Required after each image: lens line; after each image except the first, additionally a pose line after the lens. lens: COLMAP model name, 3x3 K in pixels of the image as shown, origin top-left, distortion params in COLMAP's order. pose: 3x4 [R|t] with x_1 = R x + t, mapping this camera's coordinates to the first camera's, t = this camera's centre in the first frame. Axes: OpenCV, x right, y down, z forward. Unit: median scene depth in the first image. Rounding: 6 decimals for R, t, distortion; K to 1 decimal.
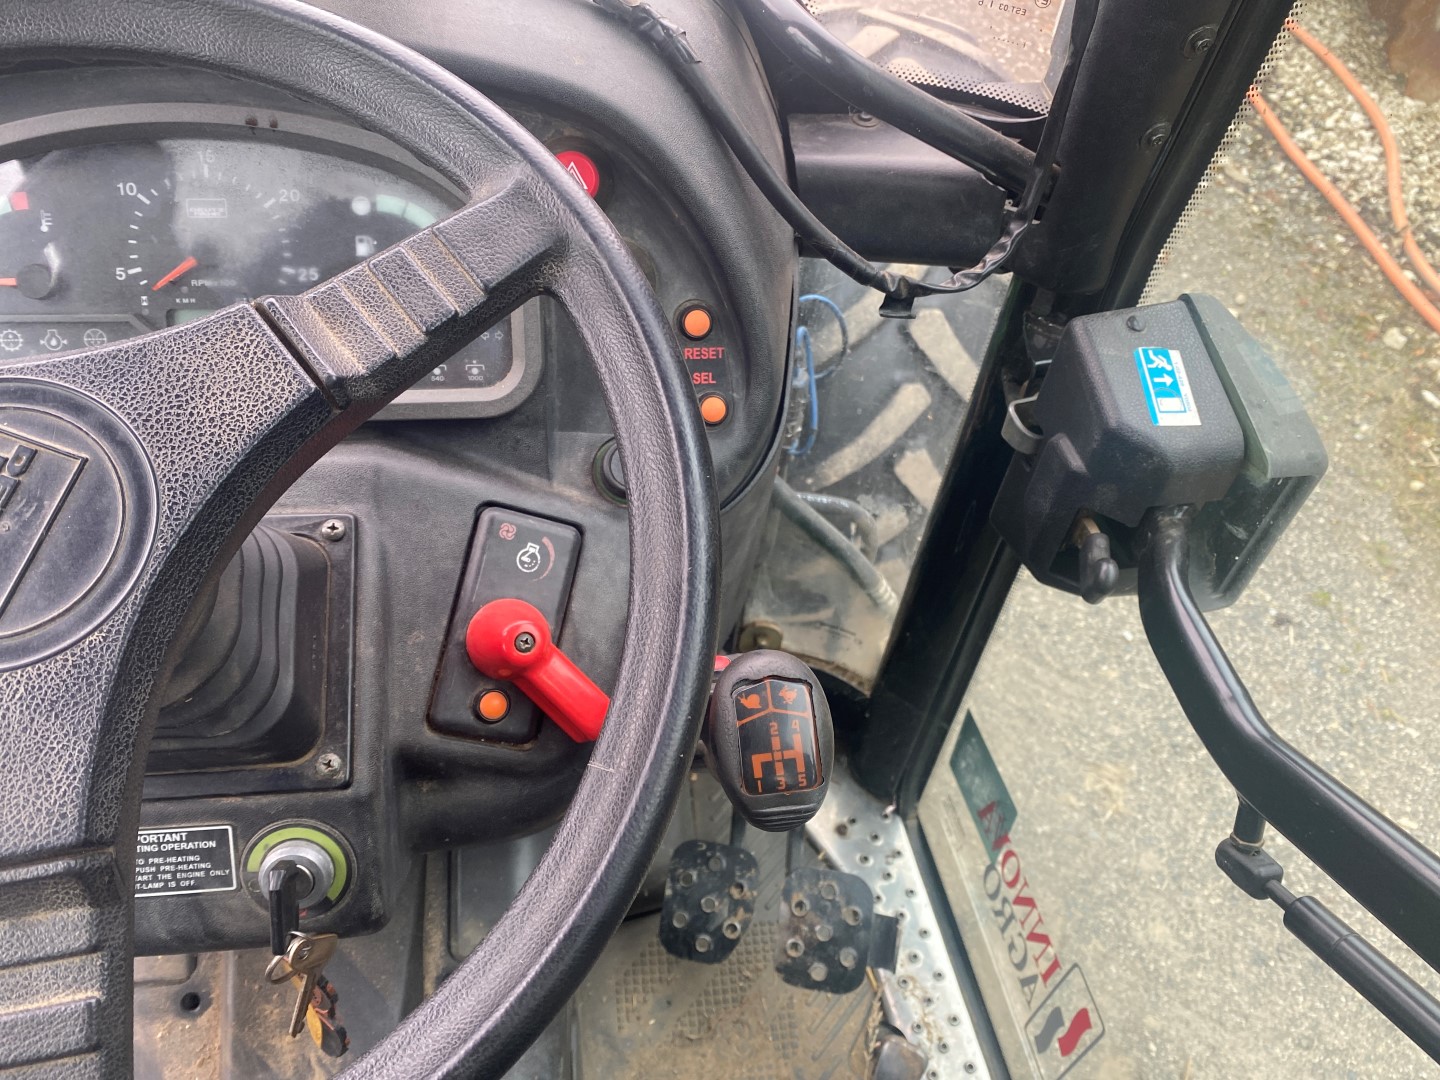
lens RADIAL K [[1108.8, 0, 710.6], [0, 1108.8, 539.5], [0, 0, 1]] dist [0.007249, 0.001913]
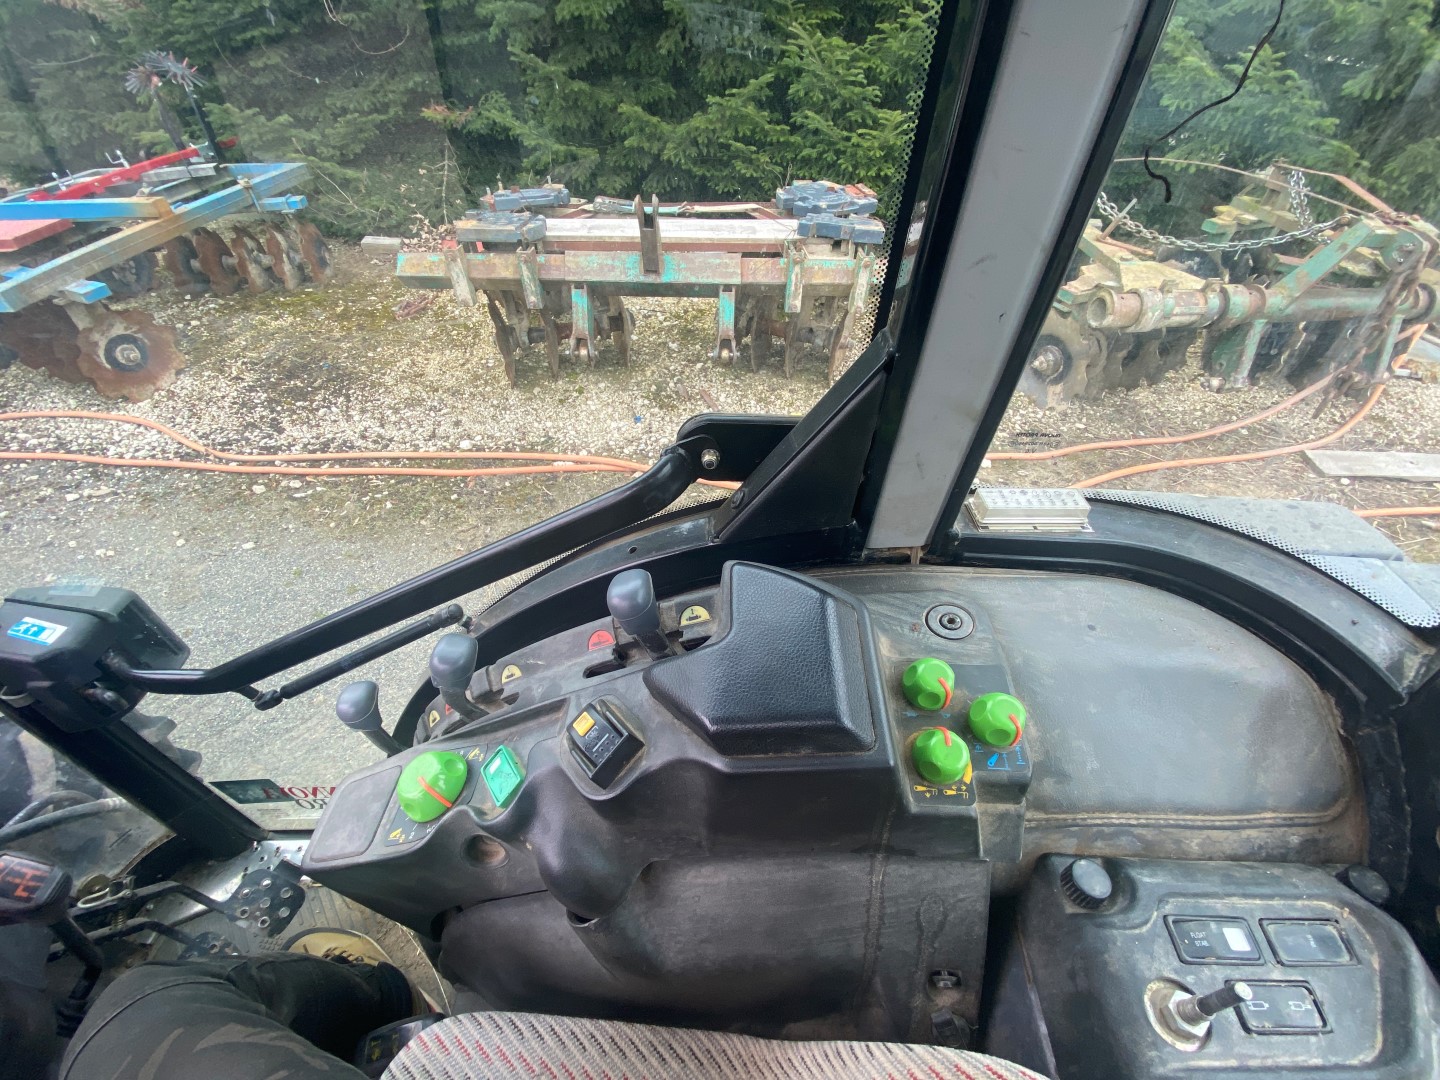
lens RADIAL K [[582.3, 0, 720.0], [0, 582.3, 540.0], [0, 0, 1]] dist [-0.000797, -0.010476]
pose [[0.169399, -0.721235, 0.671657, 0.019749], [0.739053, 0.543821, 0.397566, 0.199325], [-0.652000, 0.429043, 0.625154, -0.398157]]
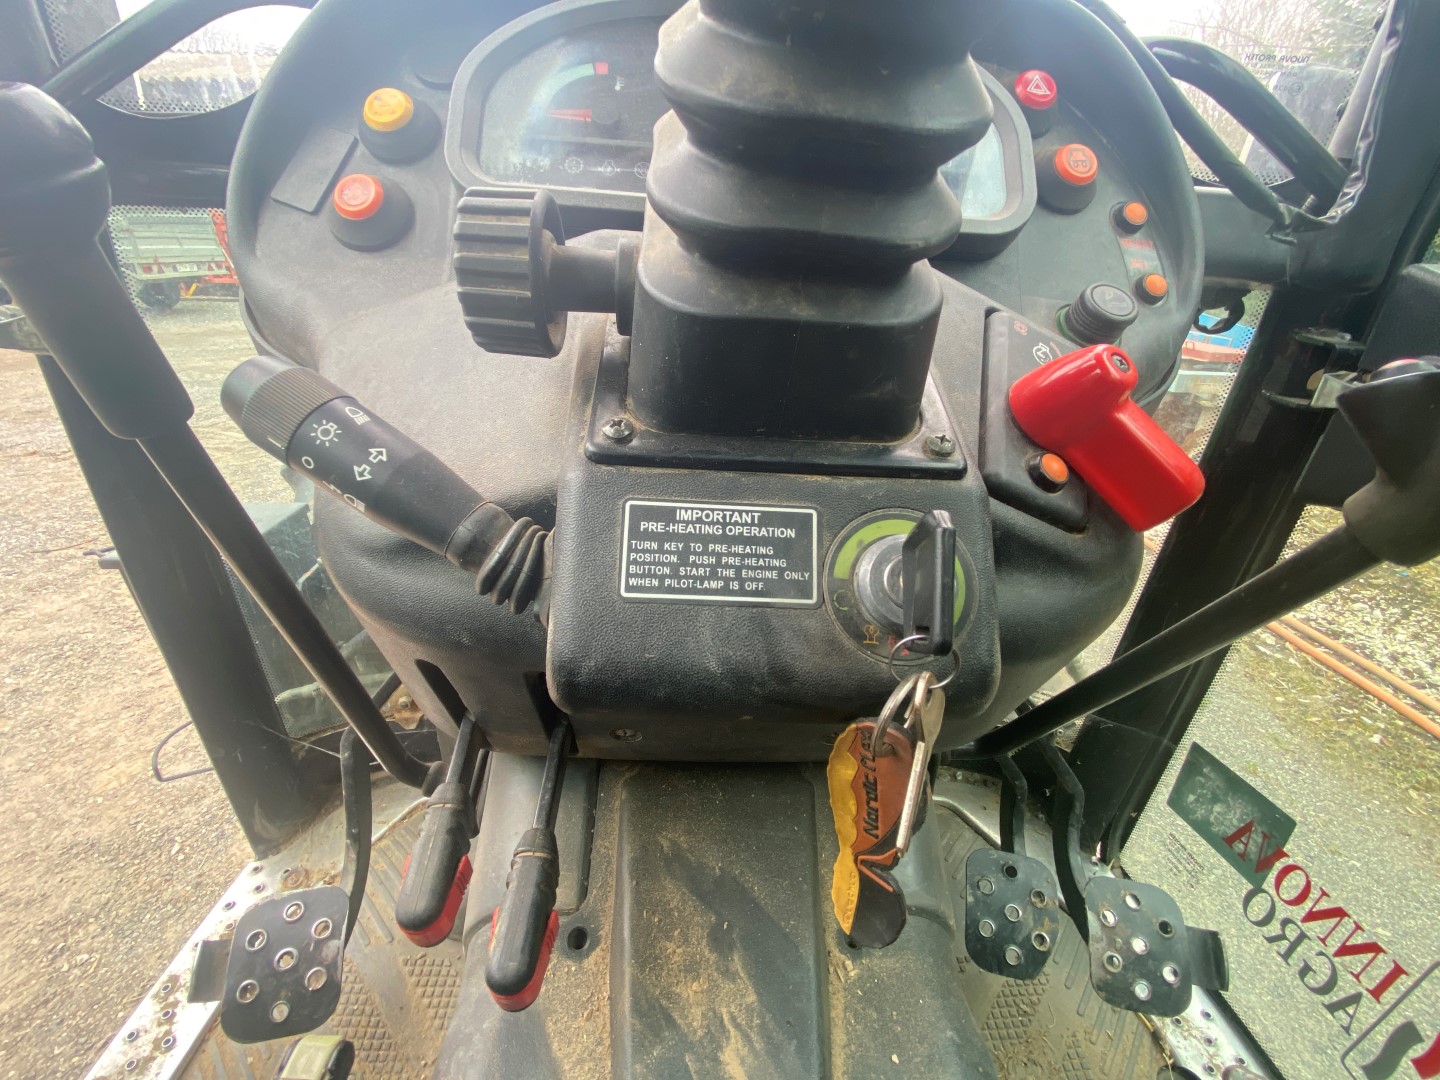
lens RADIAL K [[580.4, 0, 720.0], [0, 580.4, 540.0], [0, 0, 1]] dist [0.015478, -0.017484]
pose [[0.997406, 0.007141, -0.071623, -0.247593], [-0.033925, 0.924249, -0.380280, 0.225315], [0.063482, 0.381723, 0.922094, 0.341787]]
